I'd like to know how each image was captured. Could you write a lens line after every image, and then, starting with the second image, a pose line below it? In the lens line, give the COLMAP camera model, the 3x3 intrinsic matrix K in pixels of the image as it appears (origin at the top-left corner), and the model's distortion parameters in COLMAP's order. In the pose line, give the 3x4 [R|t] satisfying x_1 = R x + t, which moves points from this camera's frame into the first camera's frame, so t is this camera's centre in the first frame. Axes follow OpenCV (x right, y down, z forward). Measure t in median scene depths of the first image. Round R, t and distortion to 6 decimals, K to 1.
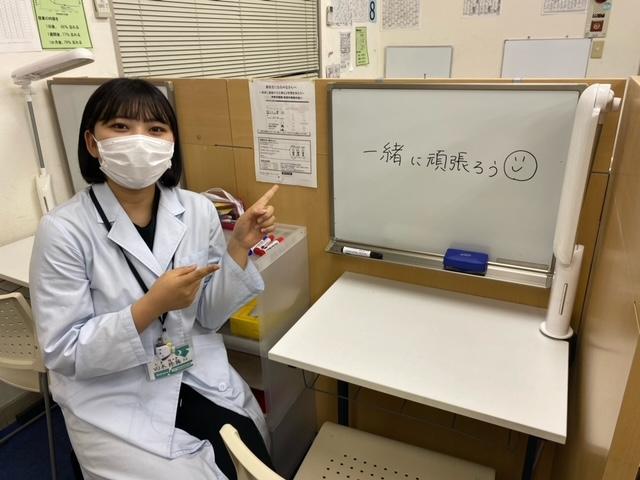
lens RADIAL K [[492.6, 0, 320.9], [0, 492.6, 243.8], [0, 0, 1]] dist [0.030271, -0.006298]
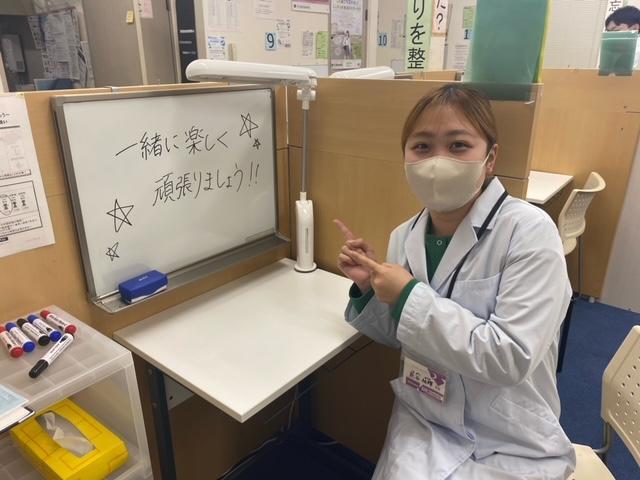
lens RADIAL K [[492.6, 0, 318.1], [0, 492.6, 240.6], [0, 0, 1]] dist [0.030271, -0.006298]
pose [[0.236505, -0.324047, 0.916002, -0.570639], [0.357611, 0.905601, 0.228035, -0.143453], [-0.903427, 0.273641, 0.330062, 0.414391]]
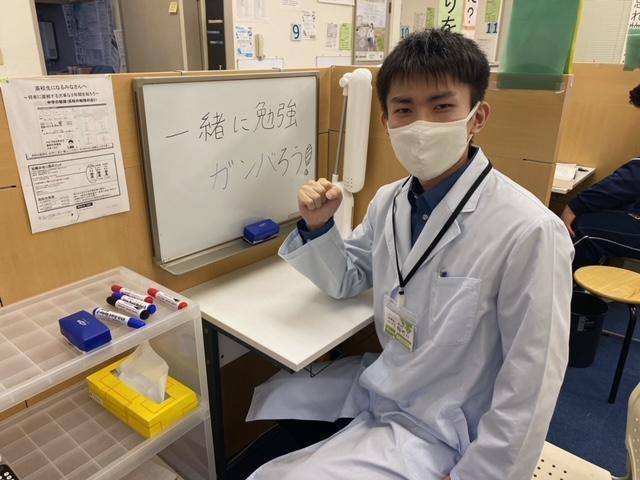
lens RADIAL K [[492.6, 0, 323.2], [0, 492.6, 234.8], [0, 0, 1]] dist [0.030271, -0.006298]
pose [[0.262461, -0.322233, 0.909549, -0.662676], [0.341244, 0.912680, 0.224873, -0.149012], [-0.902589, 0.251358, 0.349503, 0.443117]]
